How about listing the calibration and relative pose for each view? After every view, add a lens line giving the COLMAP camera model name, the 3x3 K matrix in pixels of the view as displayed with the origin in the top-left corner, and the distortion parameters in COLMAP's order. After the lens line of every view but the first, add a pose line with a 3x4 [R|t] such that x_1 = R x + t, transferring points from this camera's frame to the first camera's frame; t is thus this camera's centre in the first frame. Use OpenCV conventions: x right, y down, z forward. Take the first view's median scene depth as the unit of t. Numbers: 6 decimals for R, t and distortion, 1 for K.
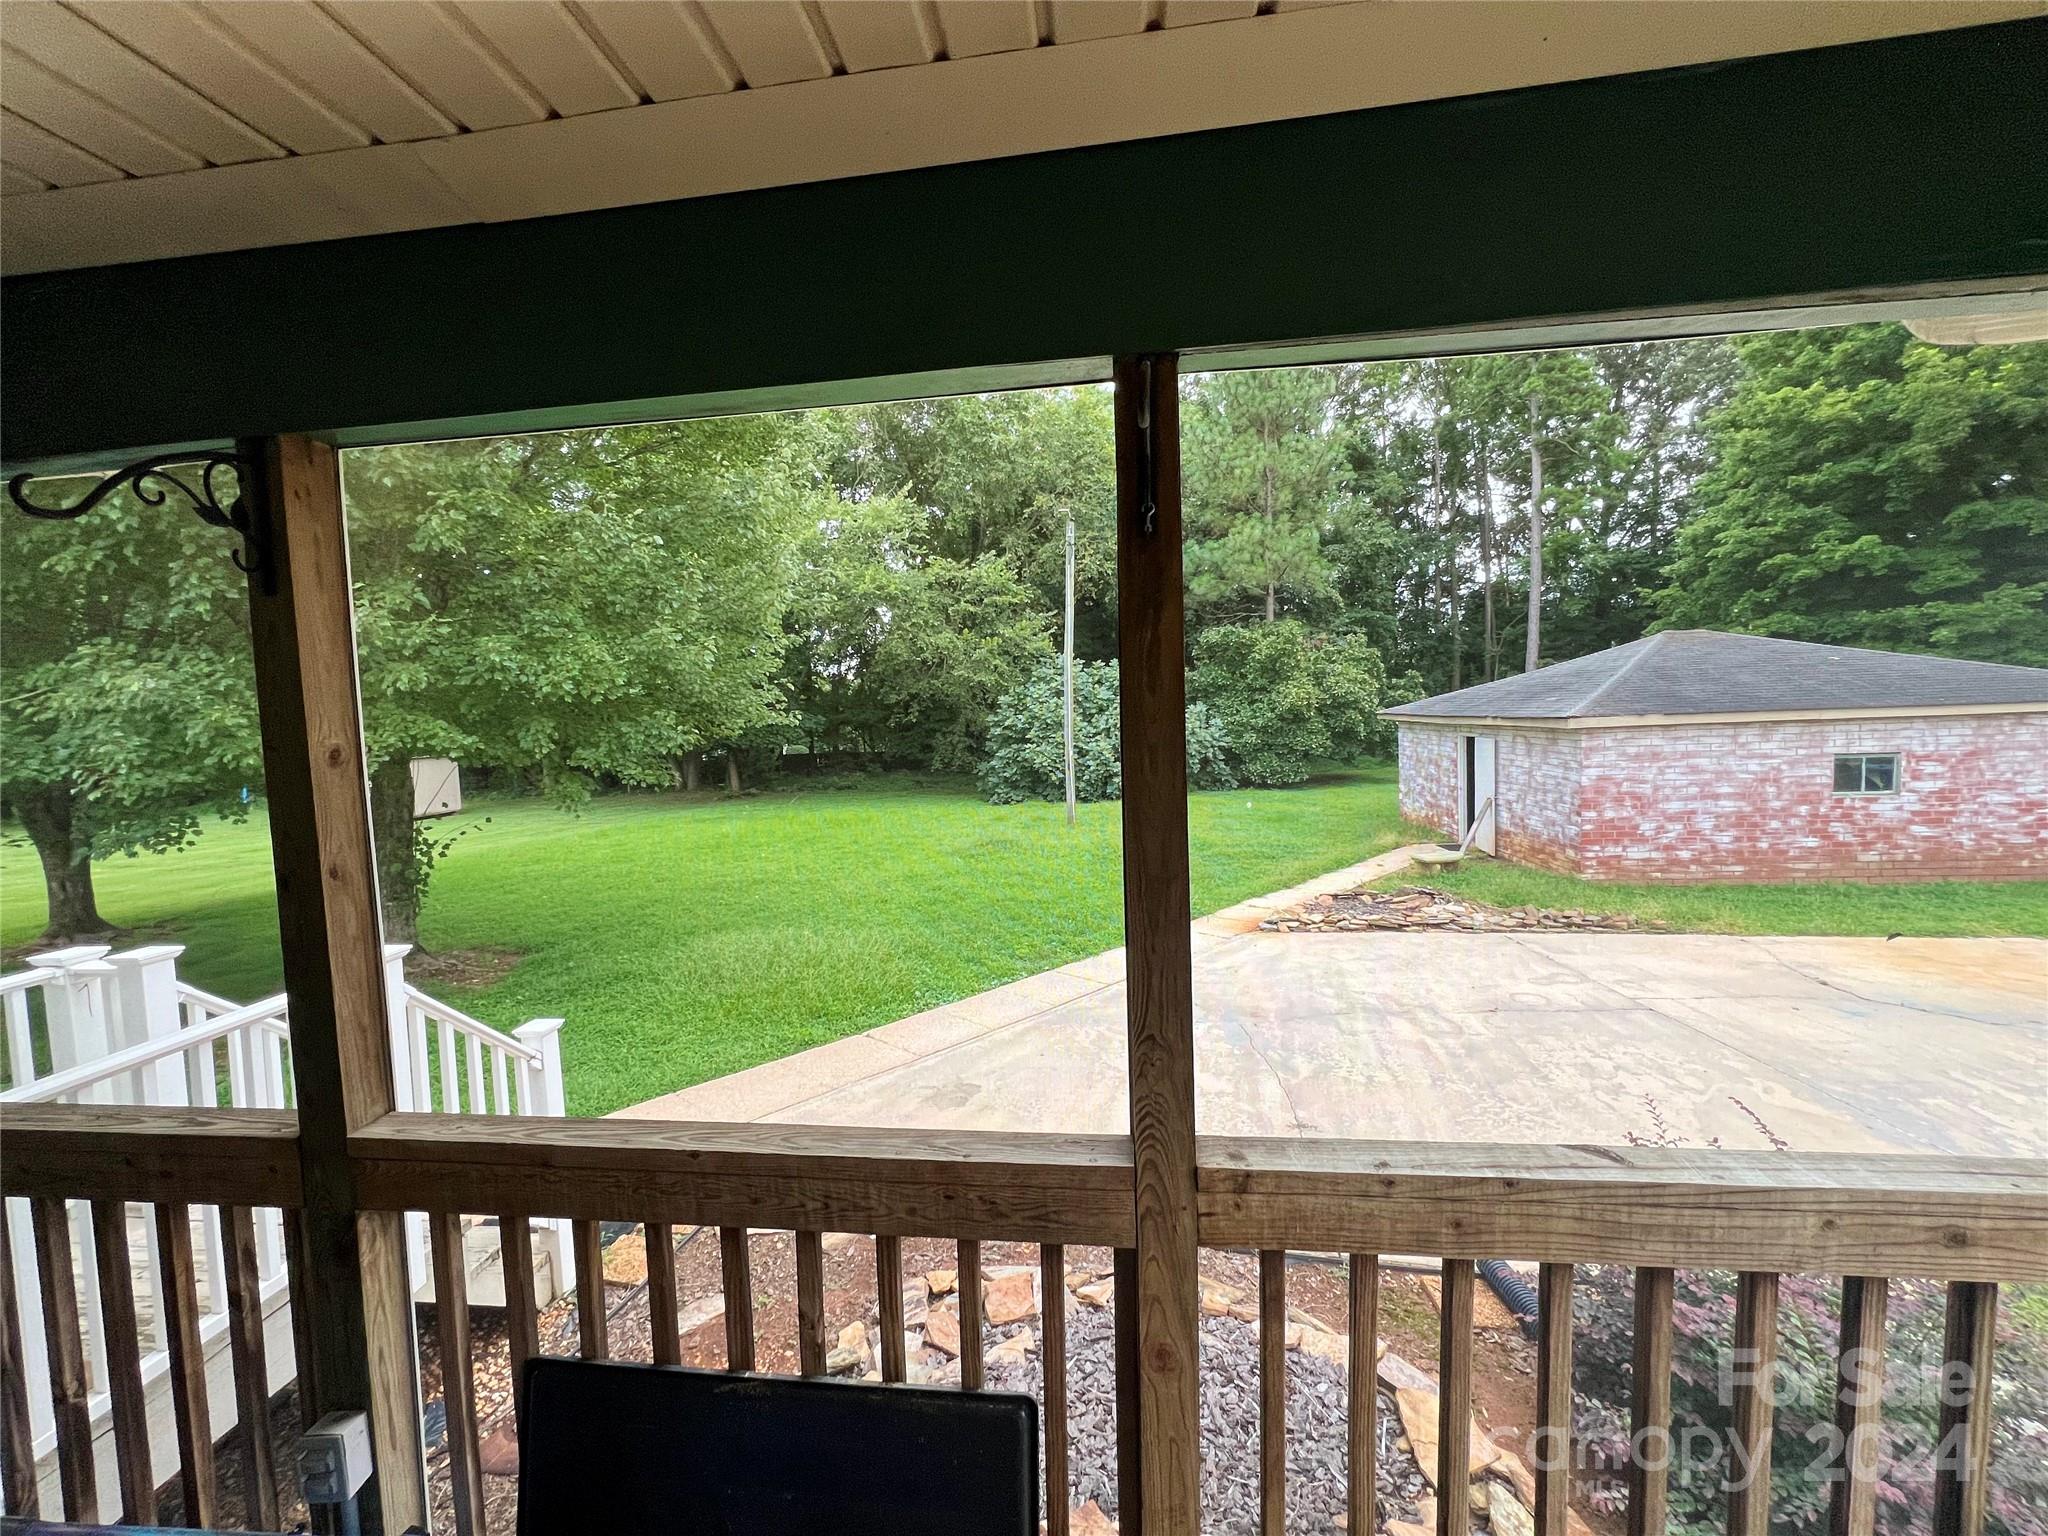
lens RADIAL K [[819.5, 0, 1015.1], [0, 819.5, 771.3], [0, 0, 1]] dist [-0.000957, -0.000196]
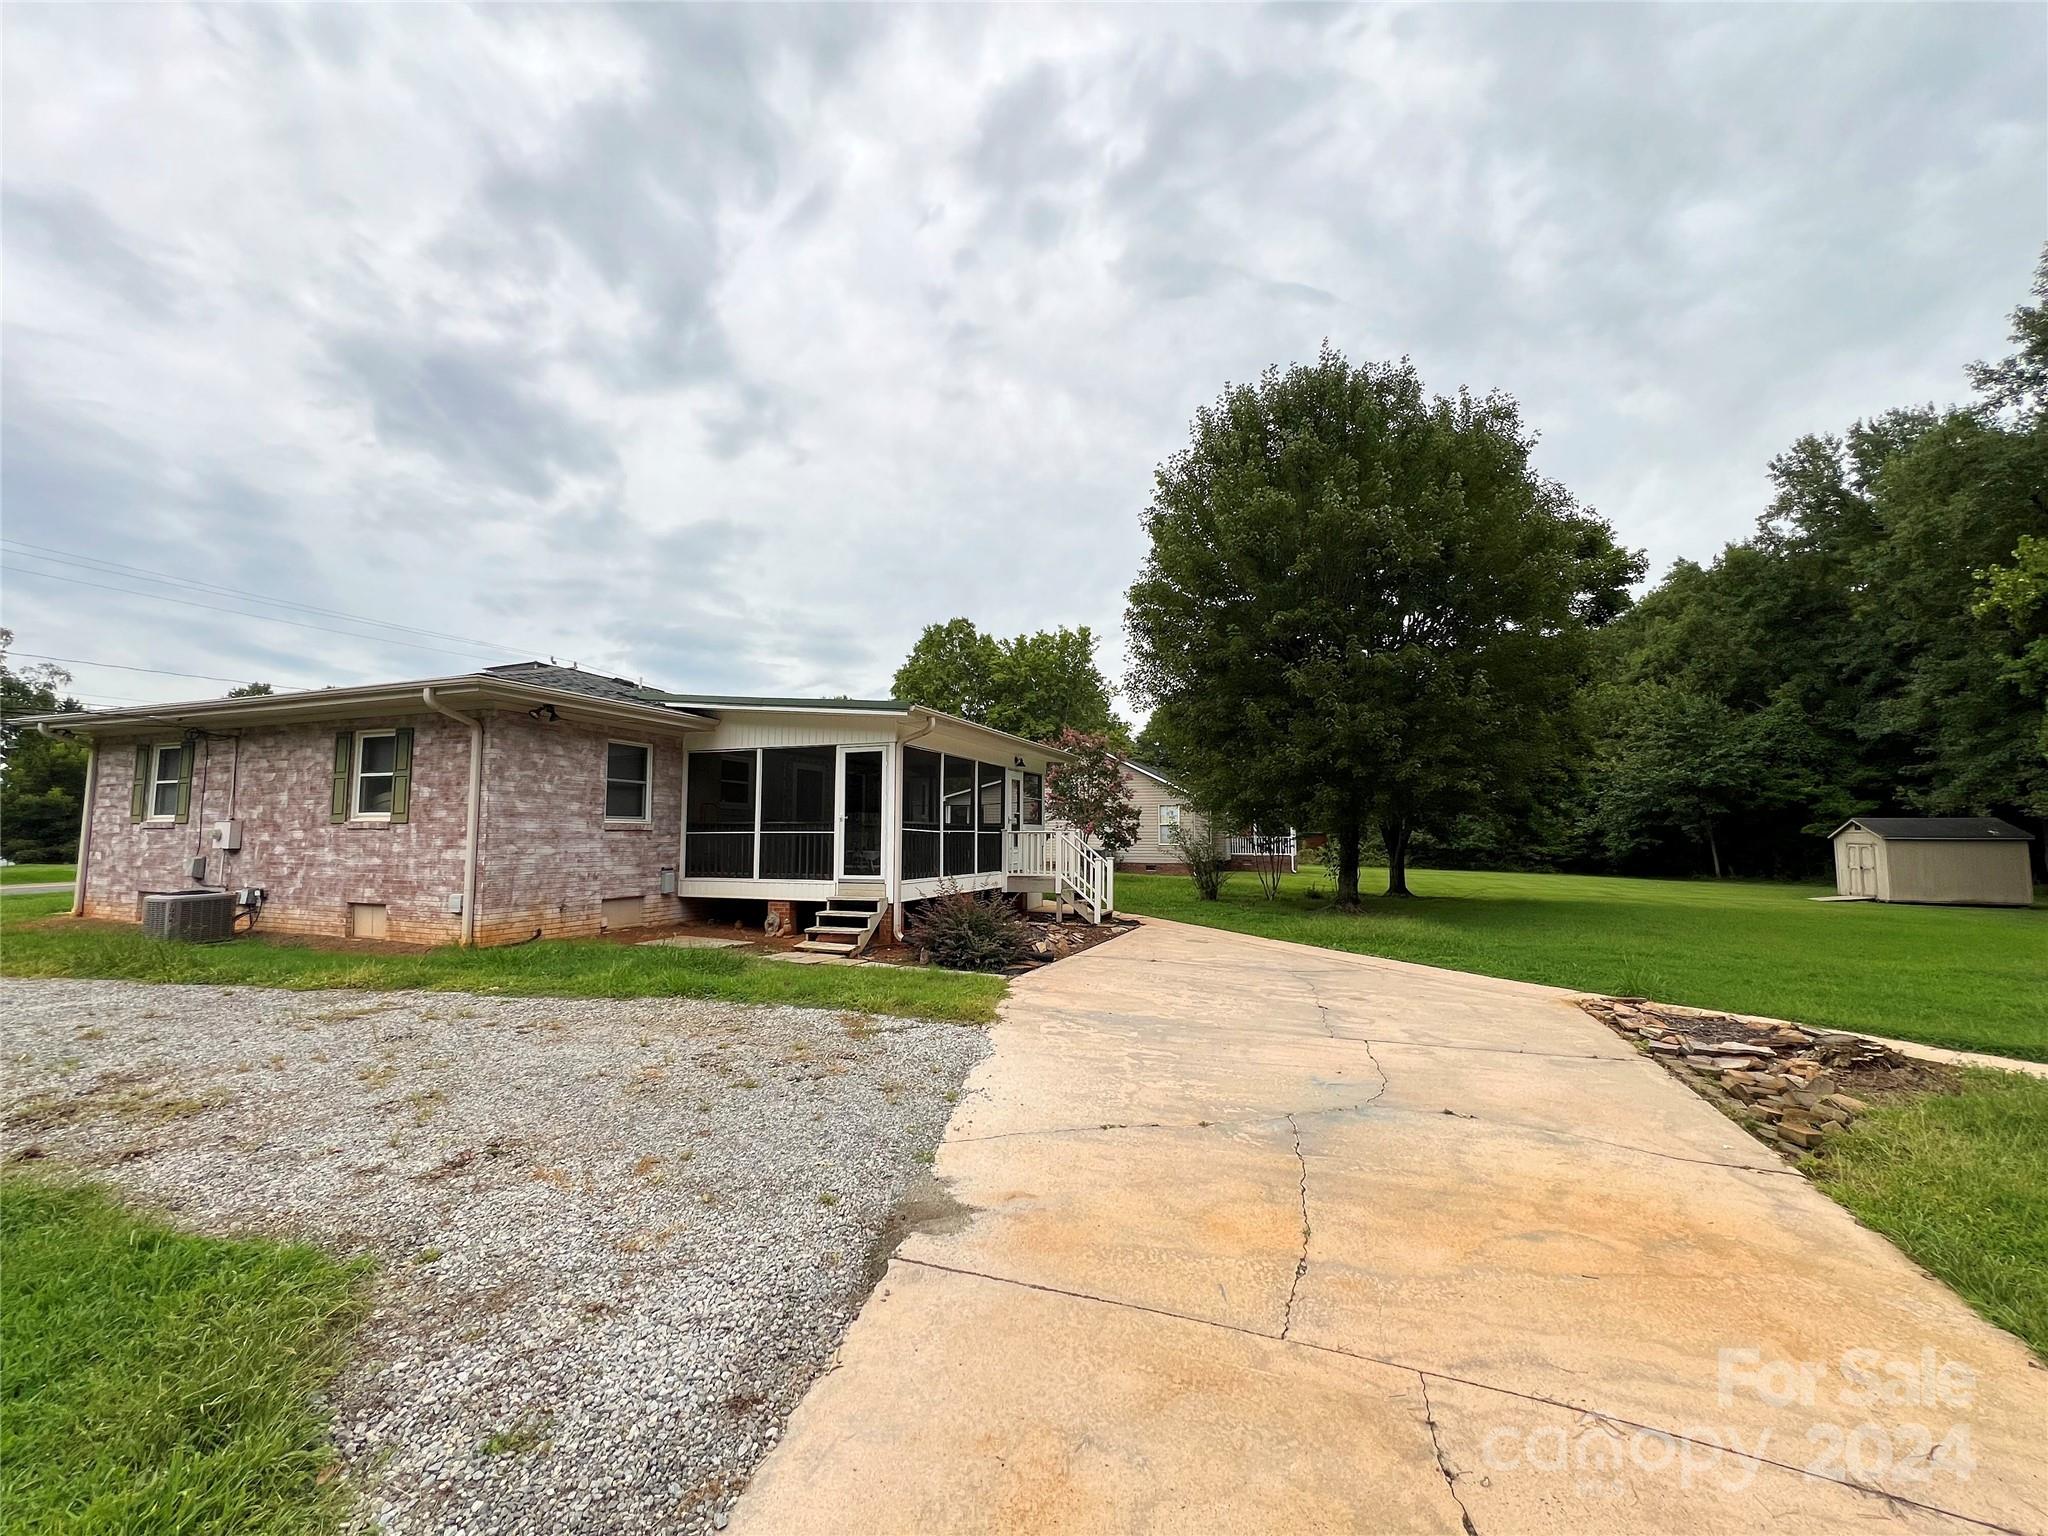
lens RADIAL K [[819.5, 0, 1018.1], [0, 819.5, 771.3], [0, 0, 1]] dist [-0.000957, -0.000196]
pose [[-0.238024, -0.041638, -0.970366, 0.615239], [-0.064545, 0.997550, -0.026972, 0.000411], [0.969112, 0.056212, -0.240128, 0.269203]]
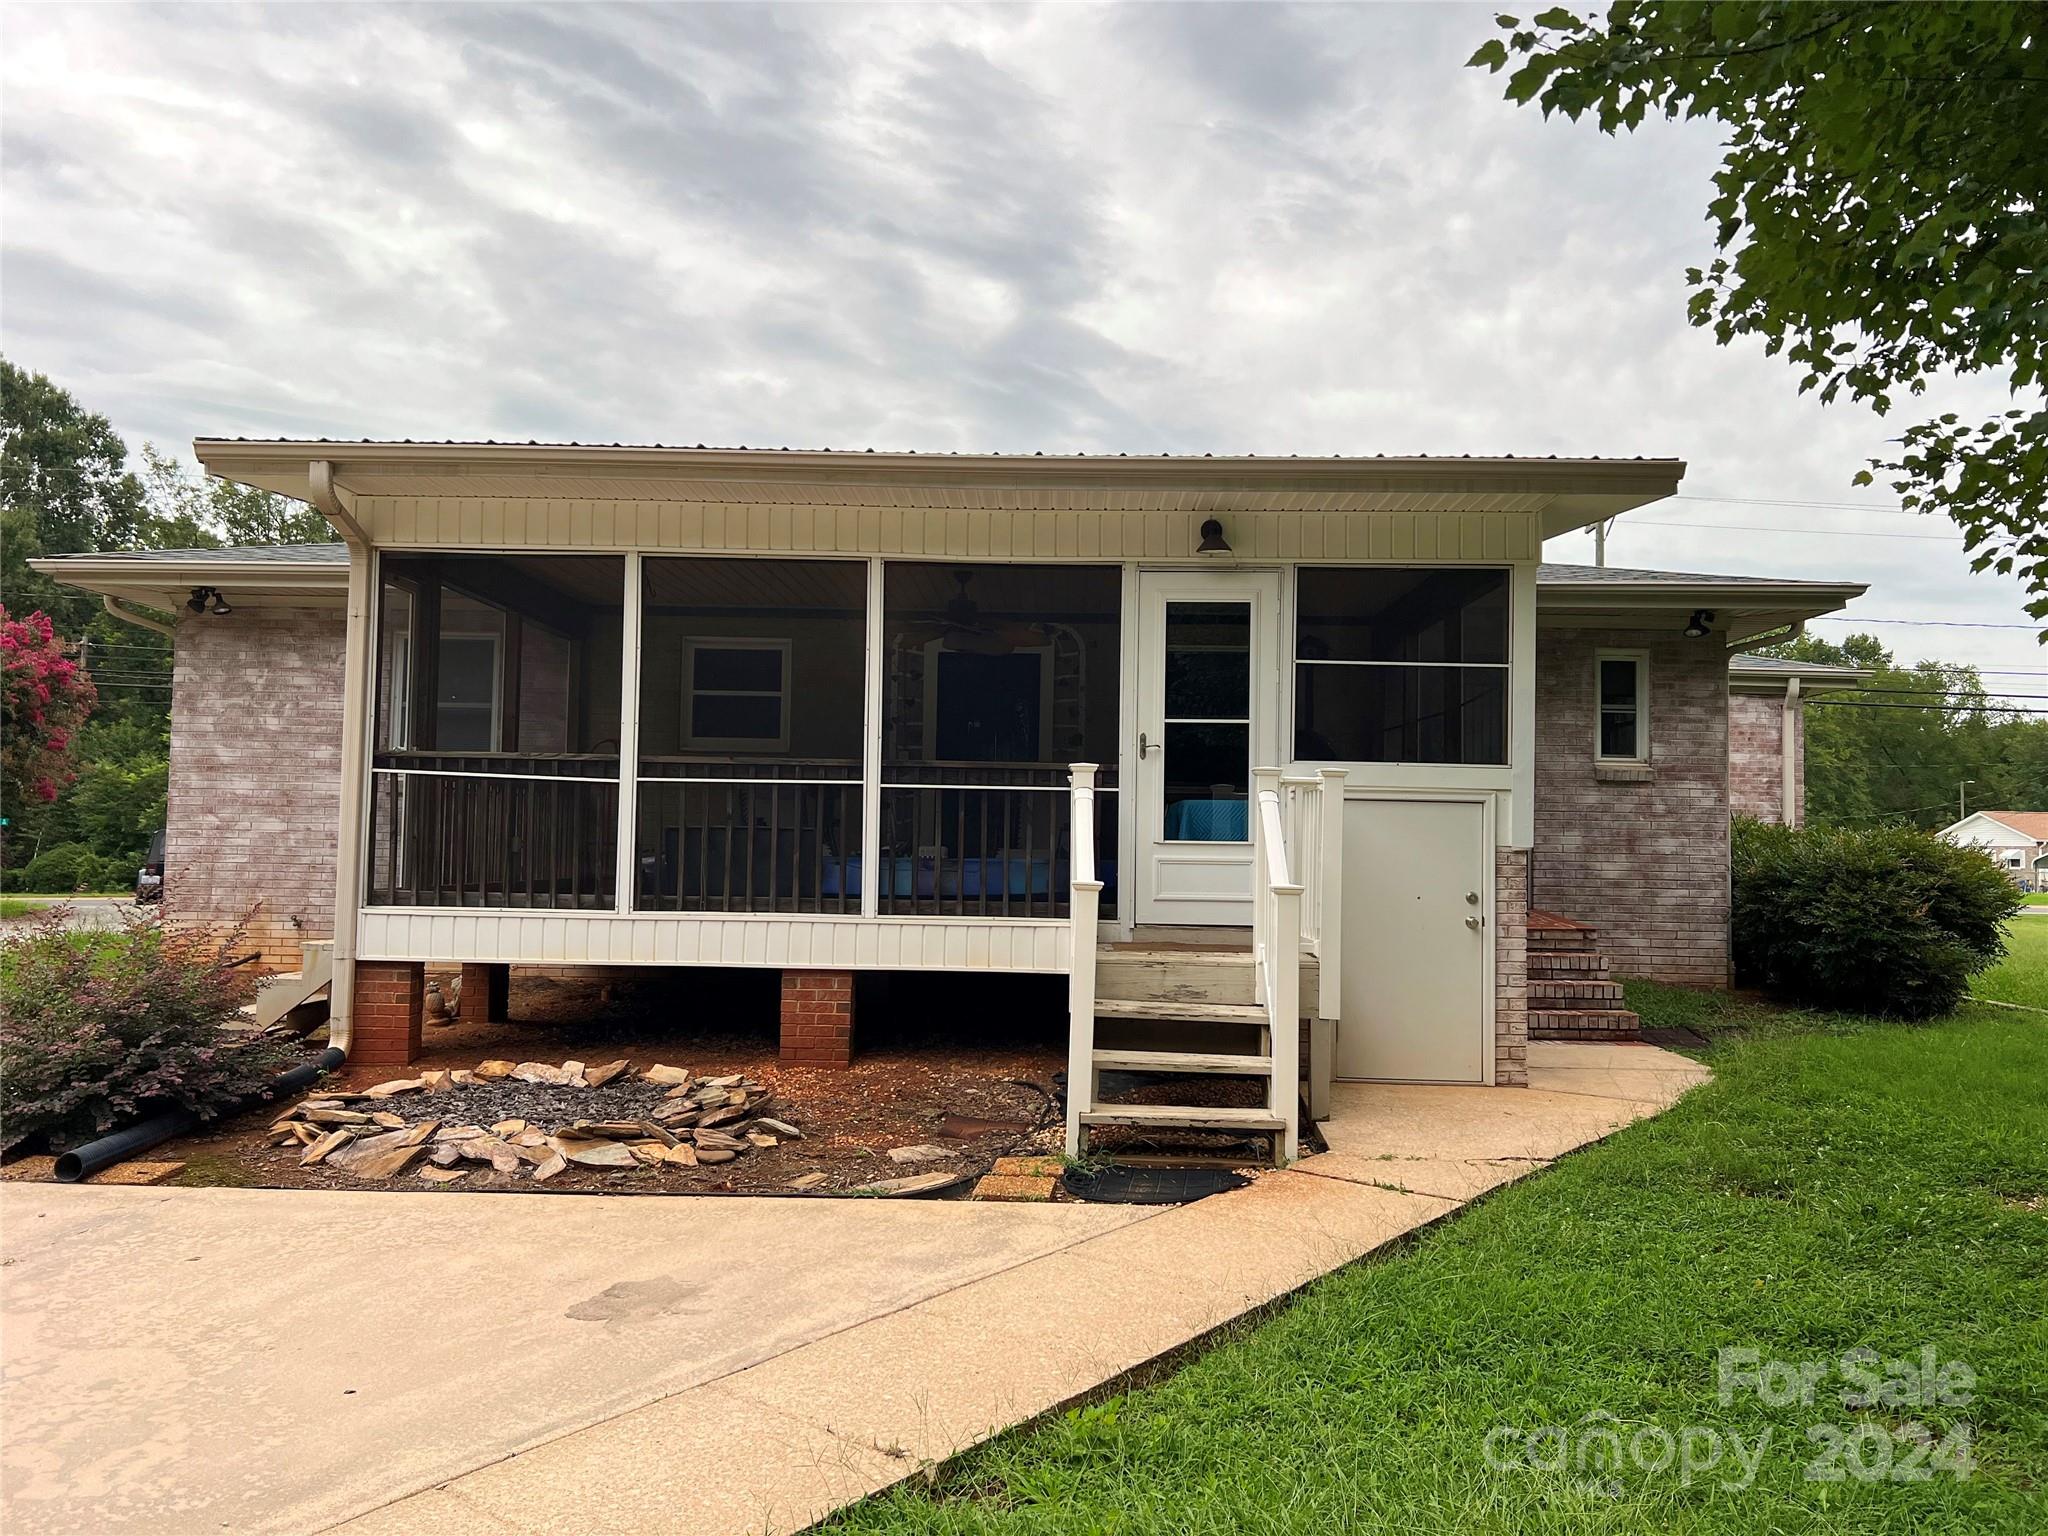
lens RADIAL K [[1529.1, 0, 1022.7], [0, 1529.1, 770.1], [0, 0, 1]] dist [0.039847, -0.034762]
pose [[-0.995022, 0.009970, -0.099155, -0.051034], [0.007525, 0.999659, 0.025004, 0.021507], [0.099370, 0.024134, -0.994758, 0.478823]]
